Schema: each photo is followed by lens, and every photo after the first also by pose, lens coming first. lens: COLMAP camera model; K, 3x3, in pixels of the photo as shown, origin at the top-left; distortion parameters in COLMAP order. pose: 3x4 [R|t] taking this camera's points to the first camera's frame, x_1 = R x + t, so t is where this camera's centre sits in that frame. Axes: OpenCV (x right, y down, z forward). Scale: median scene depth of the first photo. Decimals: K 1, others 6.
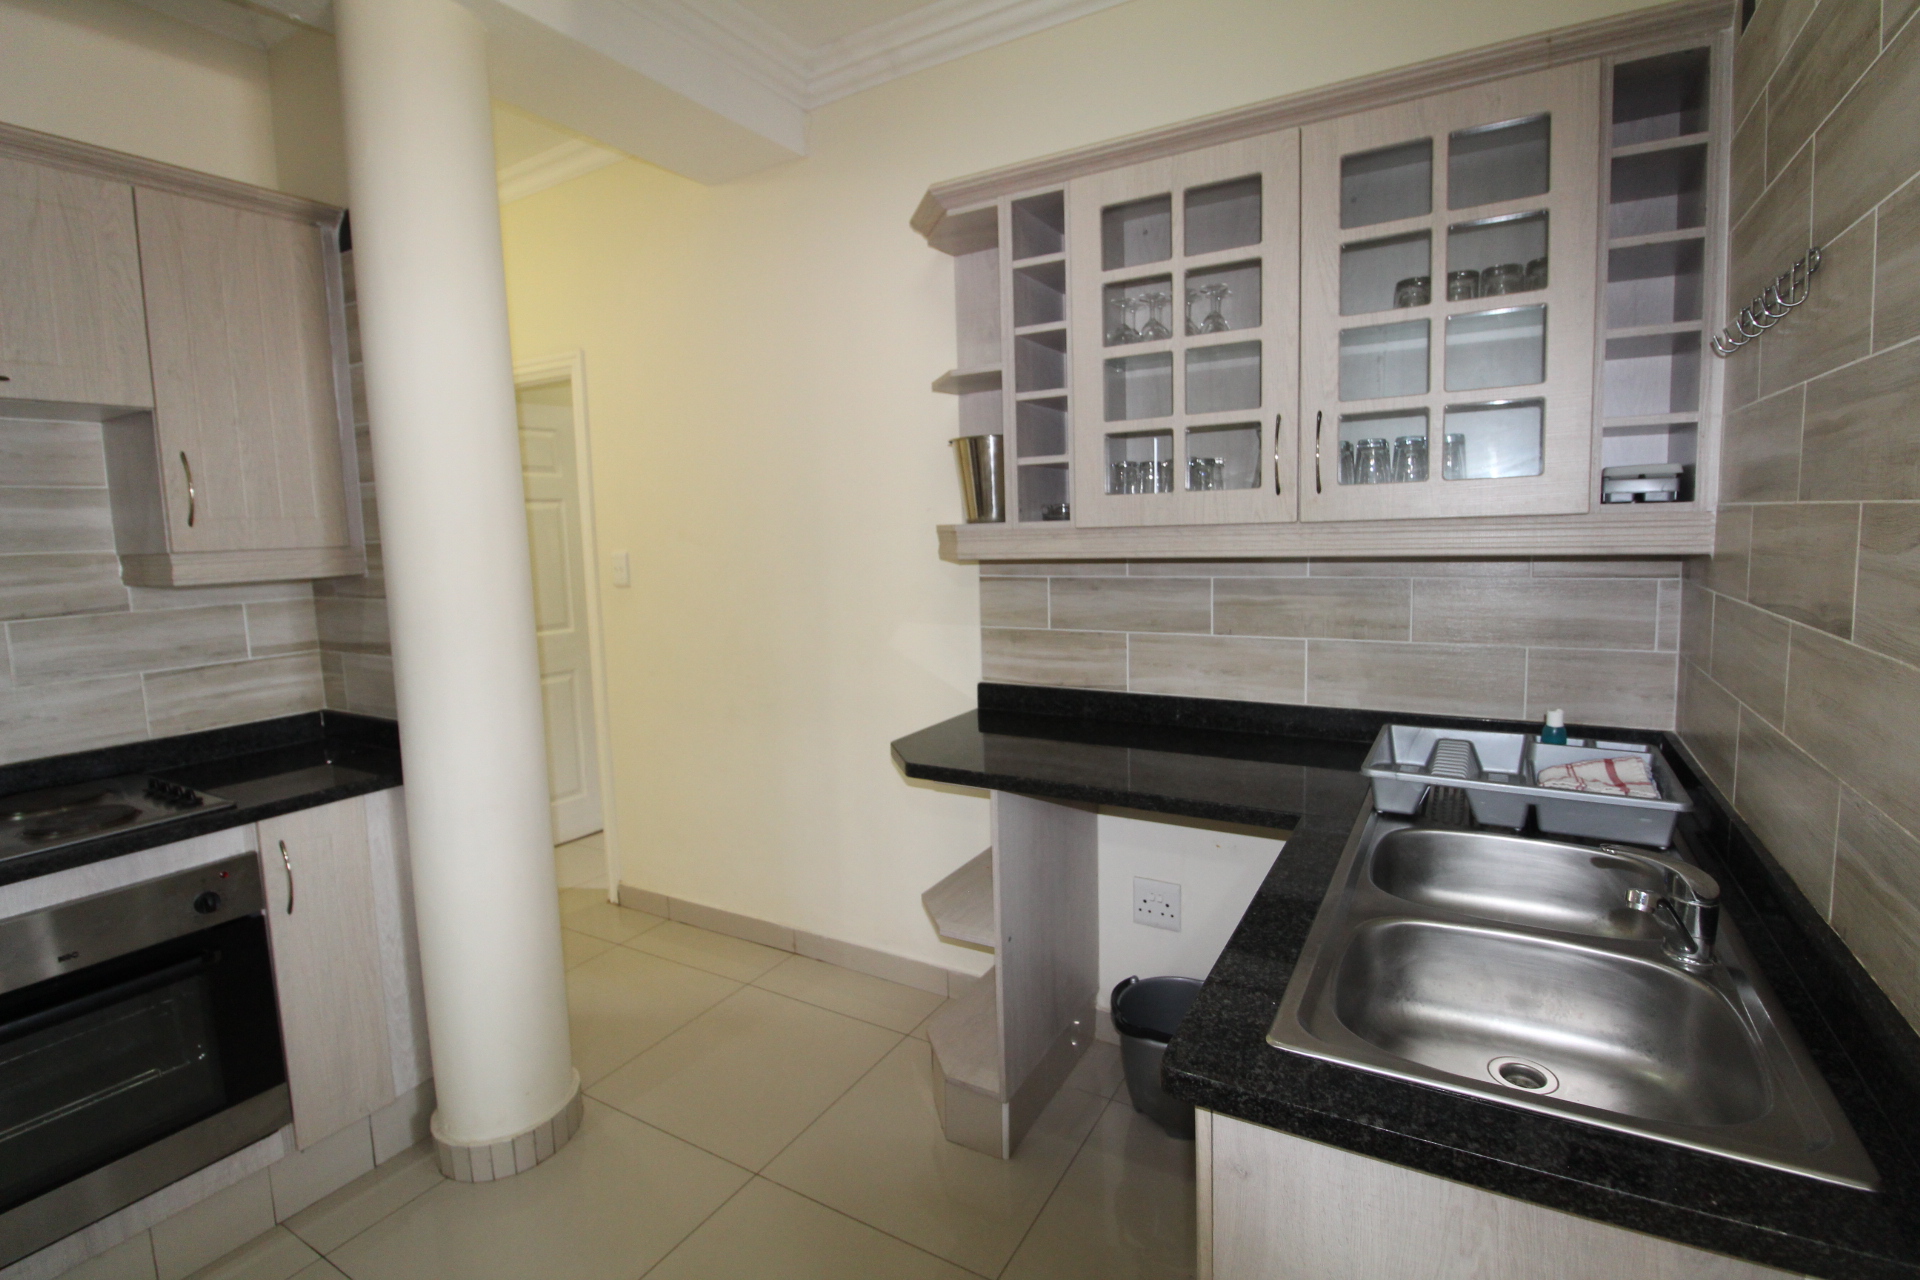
lens RADIAL K [[882.8, 0, 975.8], [0, 882.8, 623.8], [0, 0, 1]] dist [-0.013645, -0.006314]
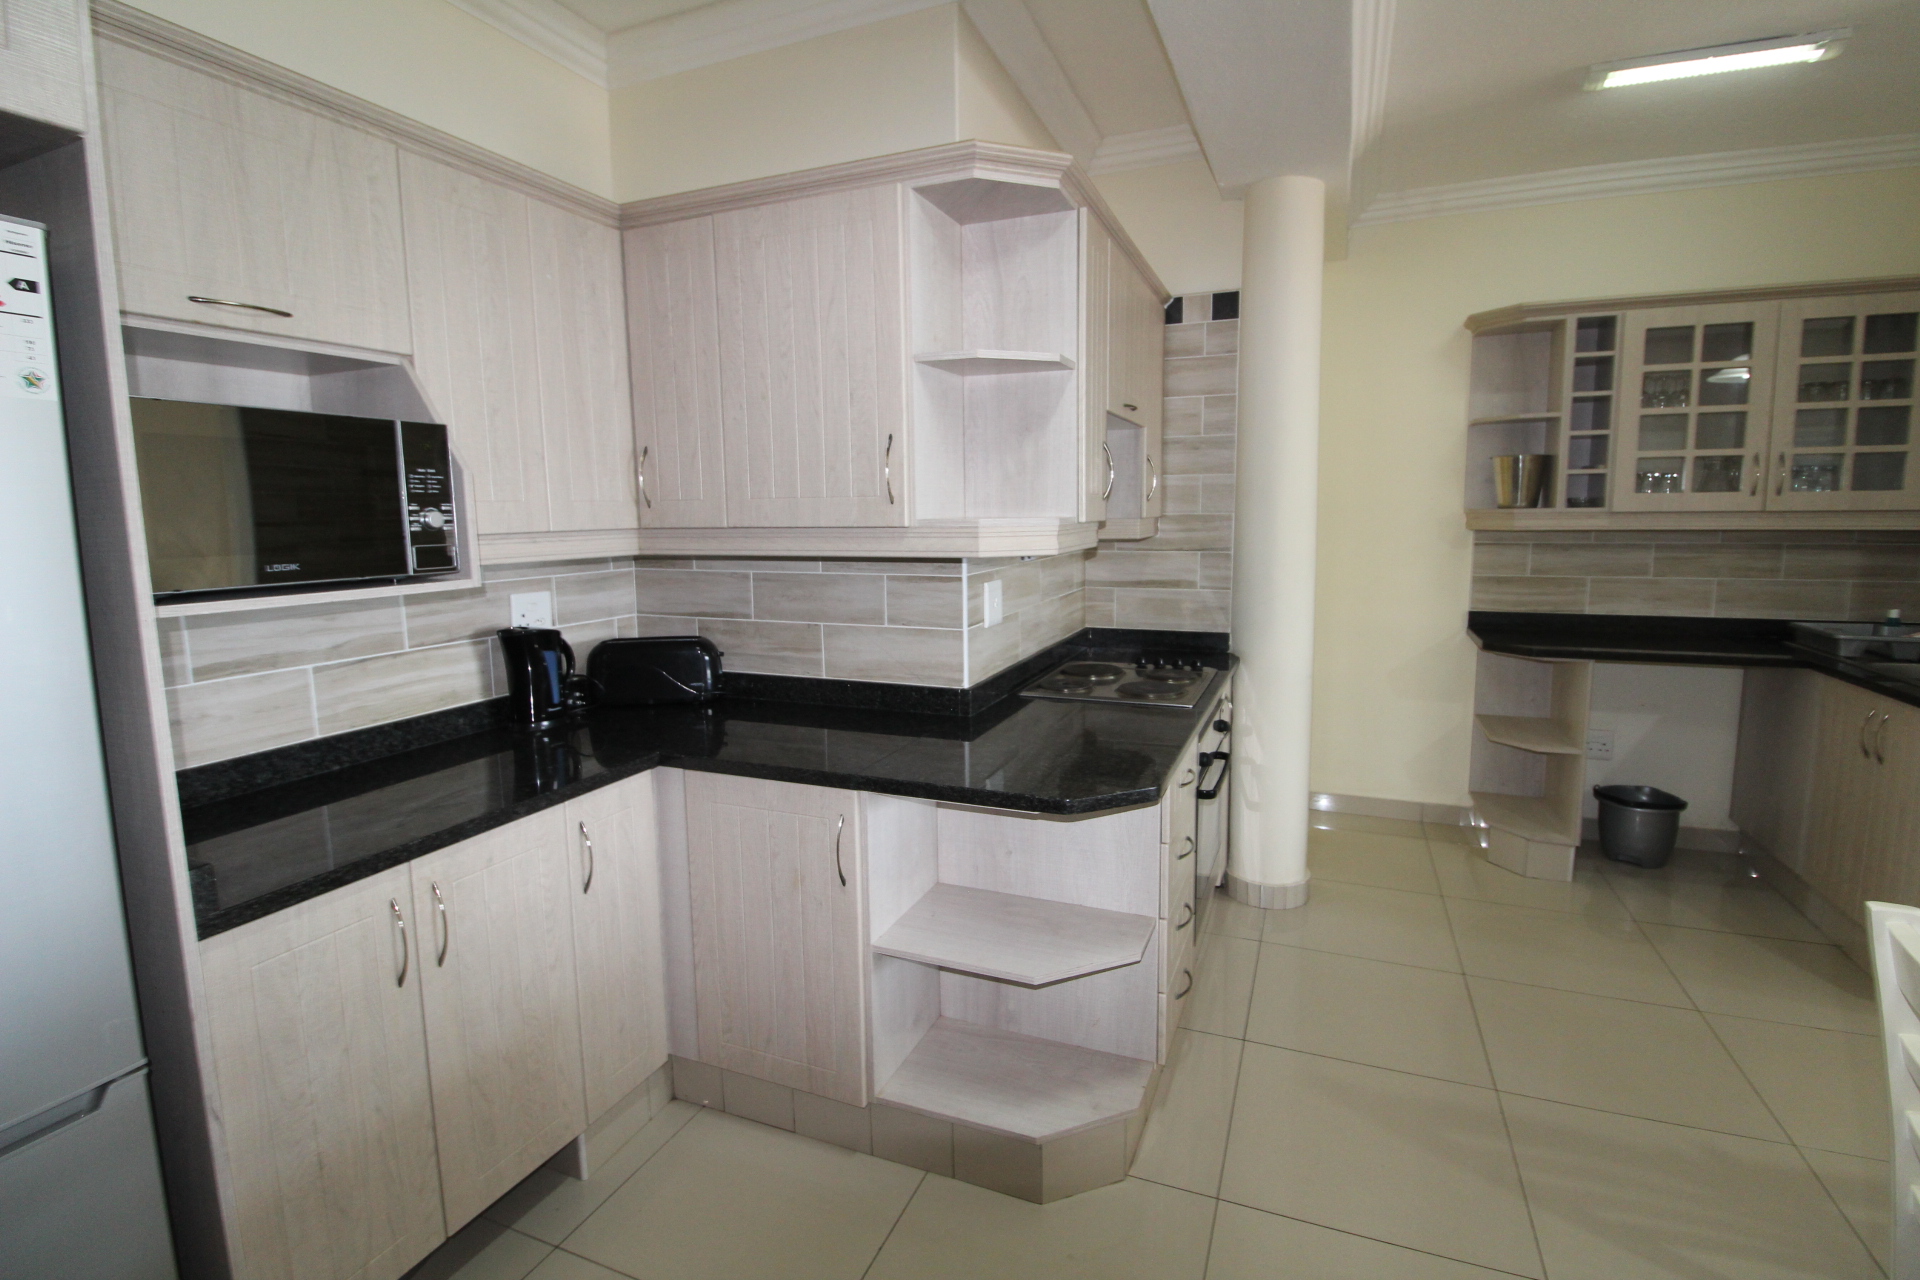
lens RADIAL K [[882.8, 0, 968.8], [0, 882.8, 621.2], [0, 0, 1]] dist [-0.013645, -0.006314]
pose [[0.991185, -0.000496, 0.132484, -1.342999], [-0.000672, 0.999961, 0.008771, 0.089398], [-0.132484, -0.008783, 0.991146, -0.515588]]
